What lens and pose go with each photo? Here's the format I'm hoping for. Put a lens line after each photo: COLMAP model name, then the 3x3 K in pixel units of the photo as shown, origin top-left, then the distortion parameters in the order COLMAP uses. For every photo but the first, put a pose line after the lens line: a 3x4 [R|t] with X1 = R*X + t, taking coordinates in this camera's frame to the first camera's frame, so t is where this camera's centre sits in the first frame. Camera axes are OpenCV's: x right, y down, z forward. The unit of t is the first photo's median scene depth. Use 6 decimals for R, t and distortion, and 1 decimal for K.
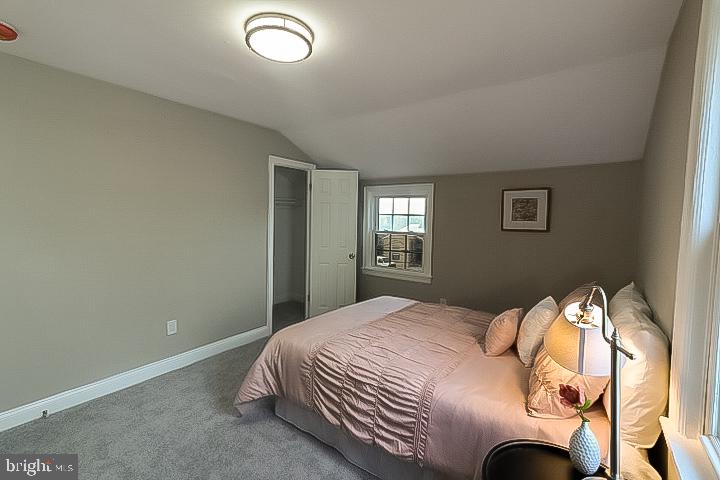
lens RADIAL K [[329.9, 0, 356.2], [0, 329.9, 239.5], [0, 0, 1]] dist [0.021708, -0.000354]
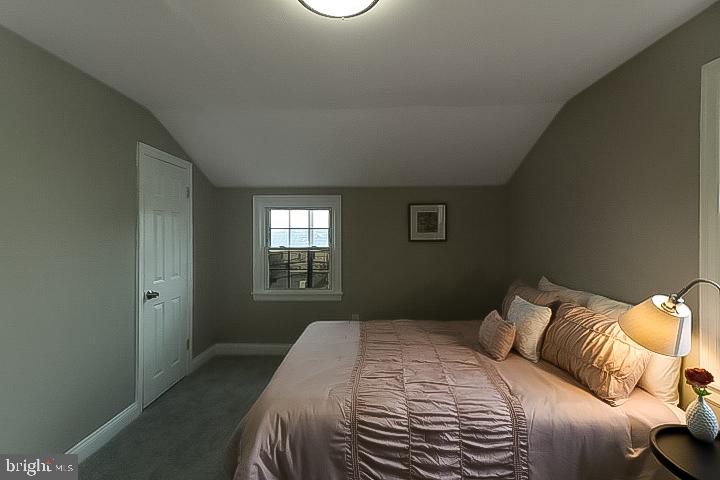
lens RADIAL K [[329.9, 0, 359.0], [0, 329.9, 236.4], [0, 0, 1]] dist [0.021708, -0.000354]
pose [[0.818248, -0.027920, 0.574187, -0.481729], [0.058618, 0.997666, -0.035021, -0.024246], [-0.571869, 0.062314, 0.817975, 0.333822]]
